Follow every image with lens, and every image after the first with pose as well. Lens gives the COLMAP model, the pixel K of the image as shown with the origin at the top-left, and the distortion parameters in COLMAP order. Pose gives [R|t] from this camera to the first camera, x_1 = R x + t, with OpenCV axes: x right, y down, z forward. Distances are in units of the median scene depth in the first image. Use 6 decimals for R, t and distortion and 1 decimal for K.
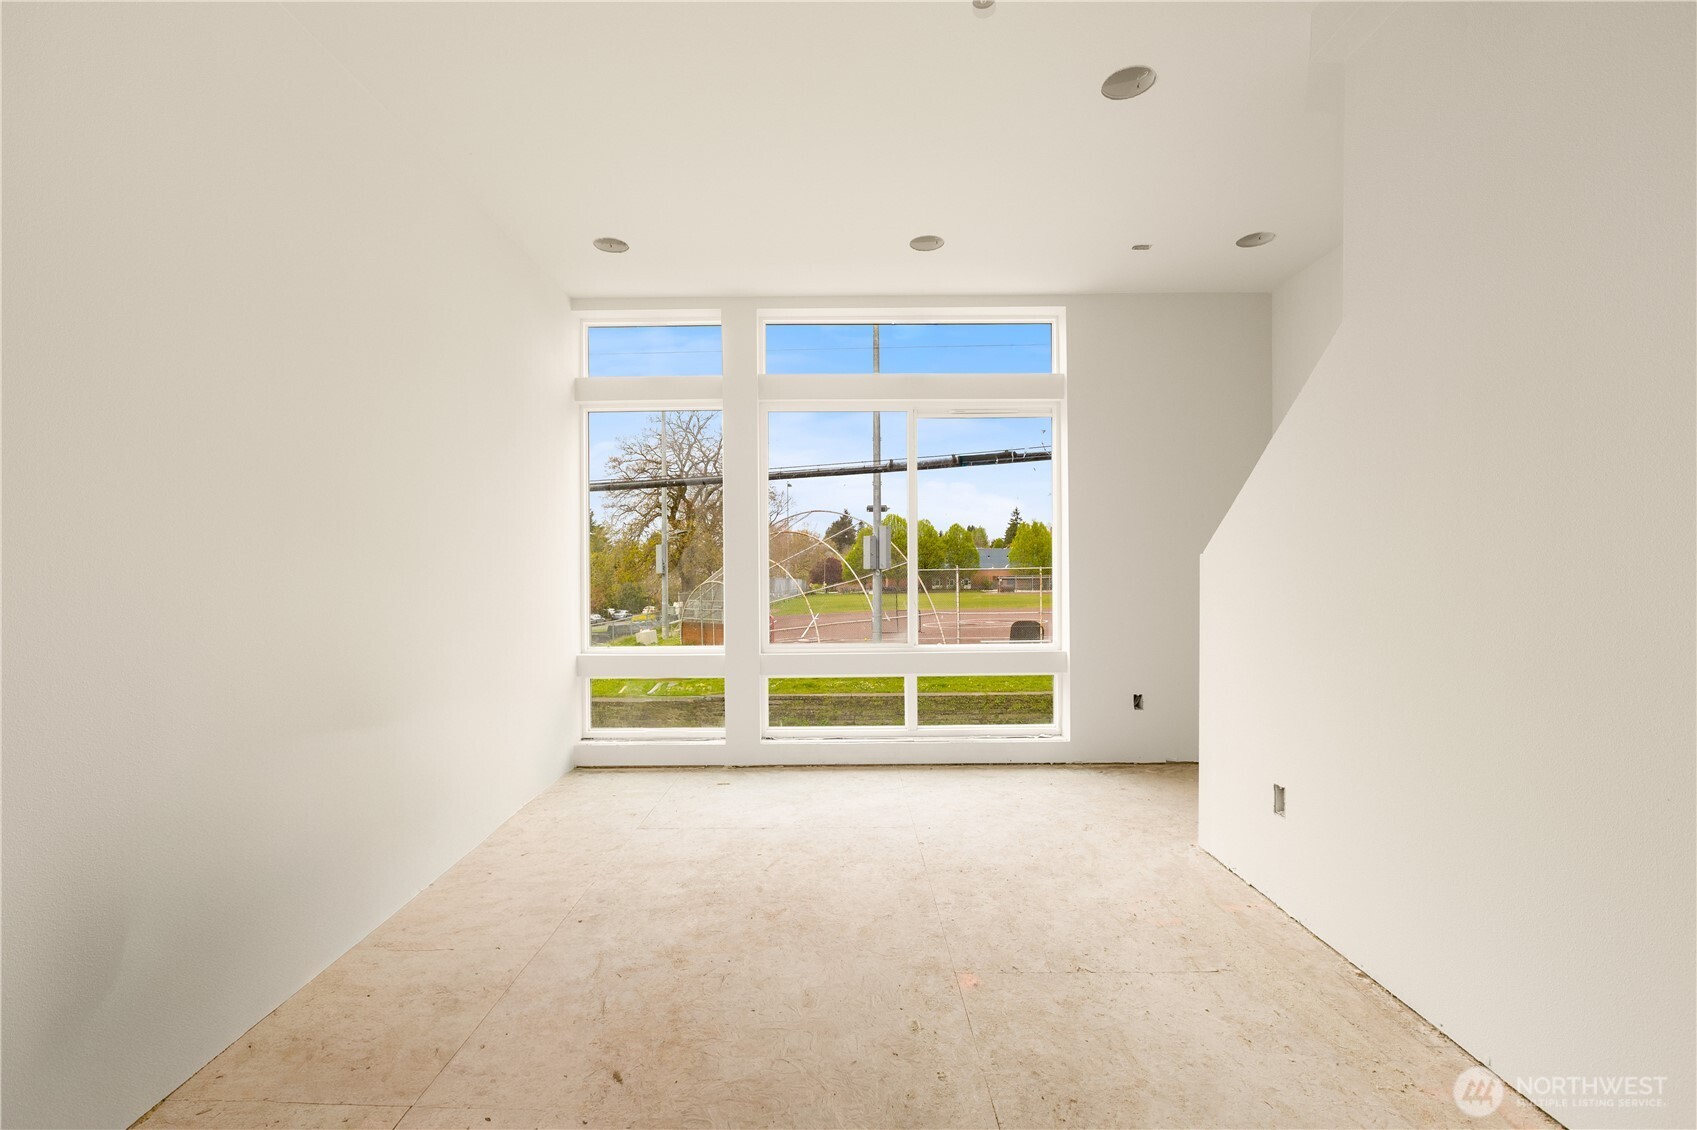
lens RADIAL K [[760.8, 0, 846.2], [0, 760.8, 567.9], [0, 0, 1]] dist [0.003088, -0.001945]
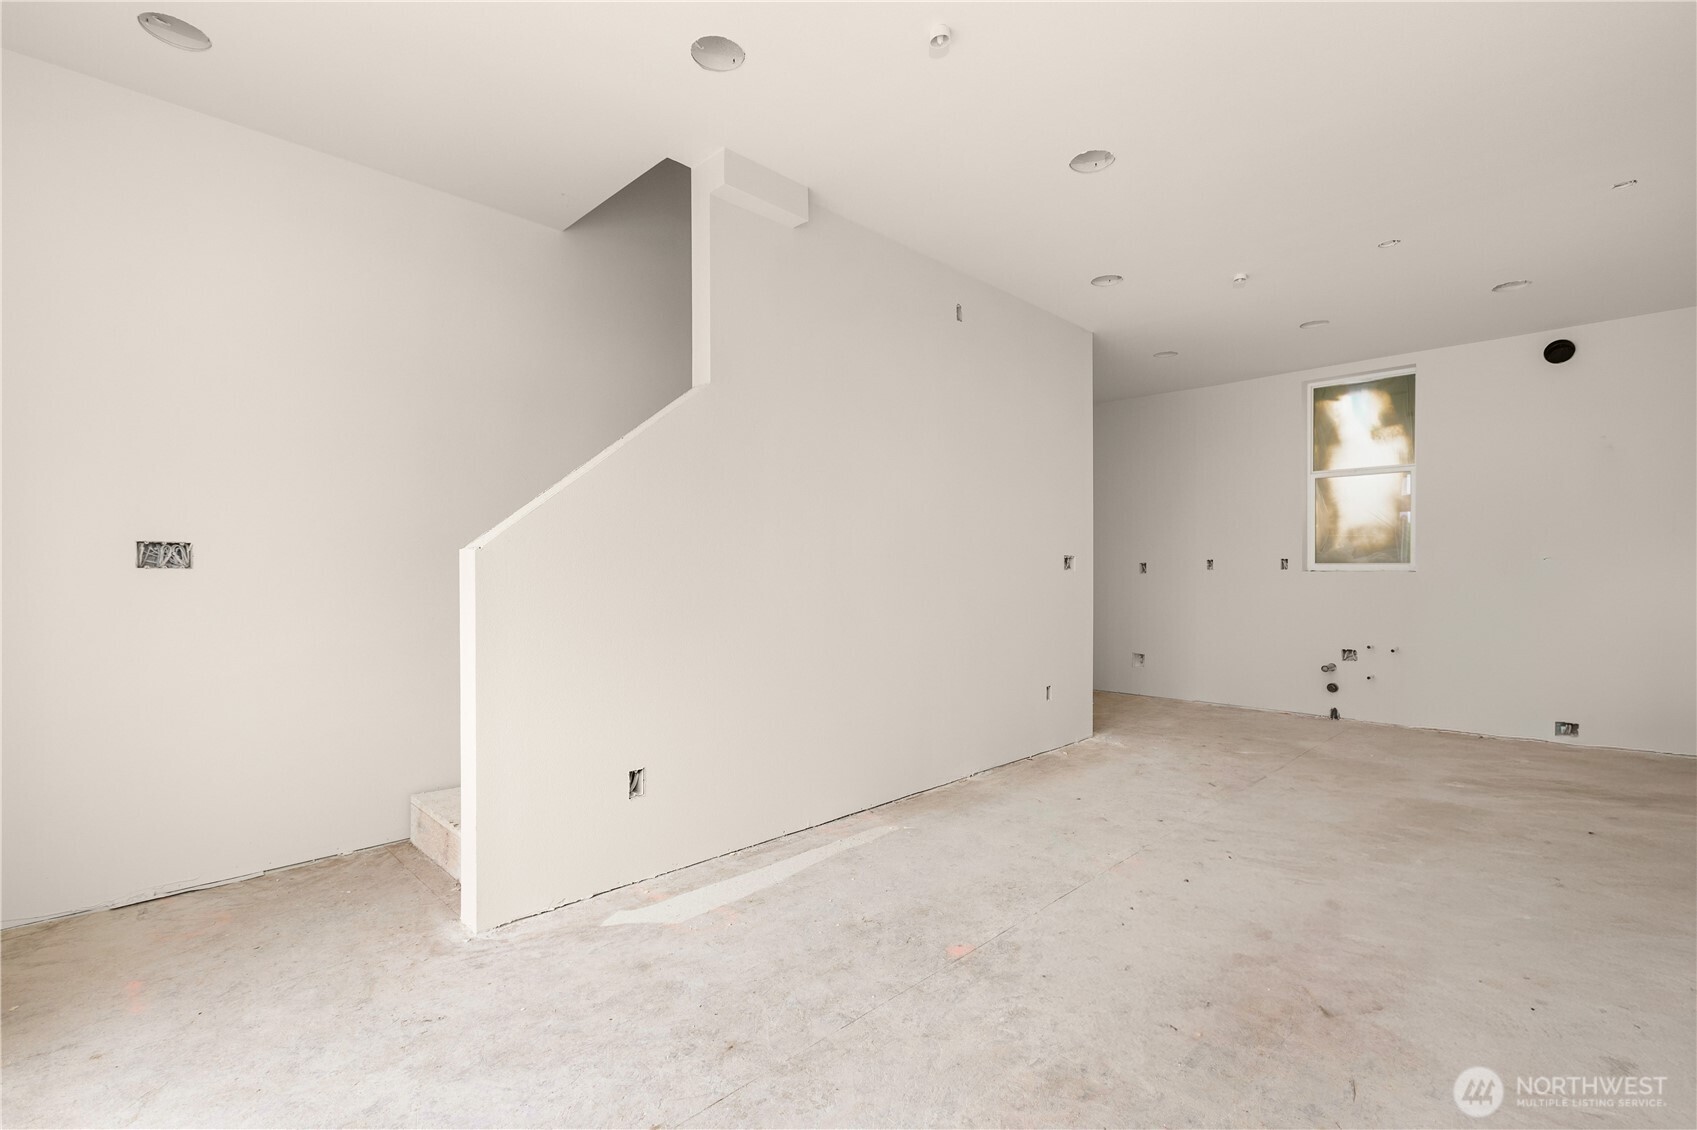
lens RADIAL K [[760.8, 0, 834.3], [0, 760.8, 575.7], [0, 0, 1]] dist [0.003088, -0.001945]
pose [[-0.694389, 0.003519, 0.719591, -0.226606], [0.000649, 0.999991, -0.004263, 0.008088], [-0.719599, -0.002493, -0.694385, 0.864730]]
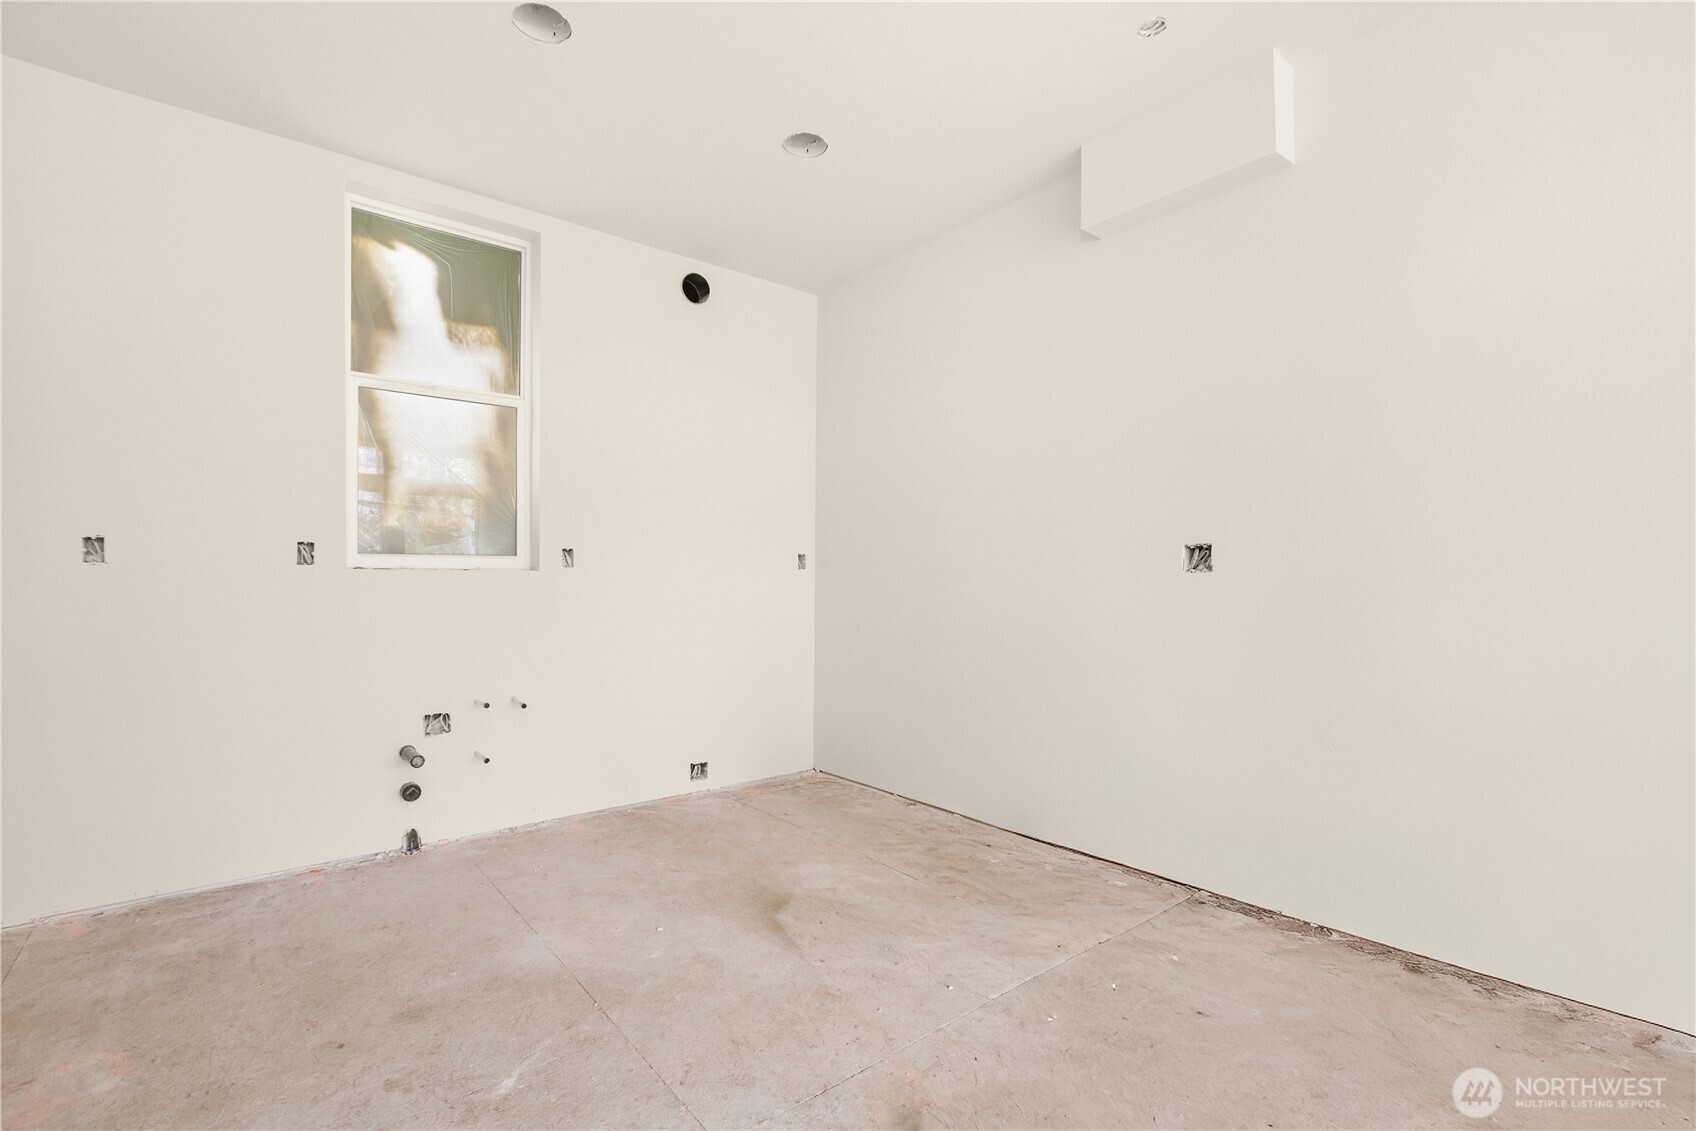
lens RADIAL K [[760.4, 0, 843.7], [0, 760.4, 574.6], [0, 0, 1]] dist [0.003088, -0.001945]
pose [[-0.782605, 0.001024, -0.622517, 0.232694], [-0.000003, 0.999999, 0.001648, -0.000360], [0.622518, 0.001291, -0.782604, 0.128814]]
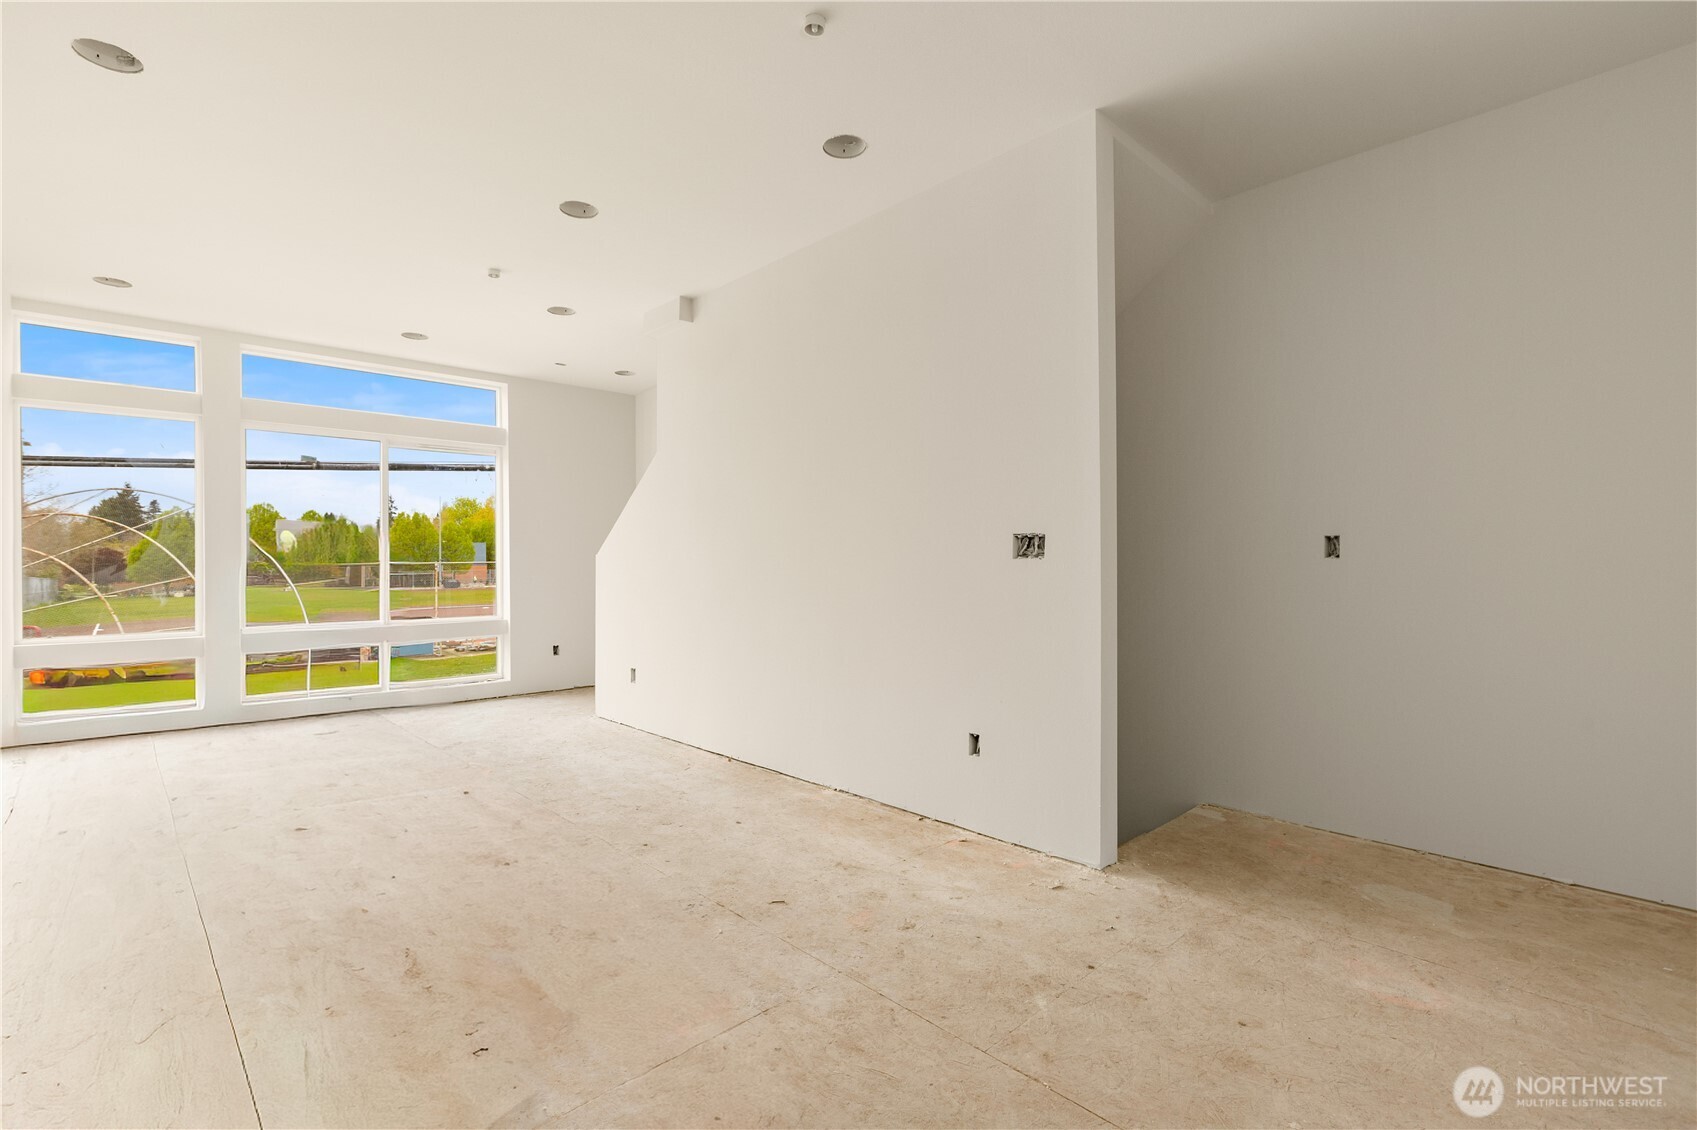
lens RADIAL K [[760.8, 0, 837.5], [0, 760.8, 563.4], [0, 0, 1]] dist [0.003088, -0.001945]
pose [[0.731488, 0.002547, 0.681849, -0.239265], [-0.002239, 0.999997, -0.001334, 0.002163], [-0.681851, -0.000551, 0.731491, -0.488515]]
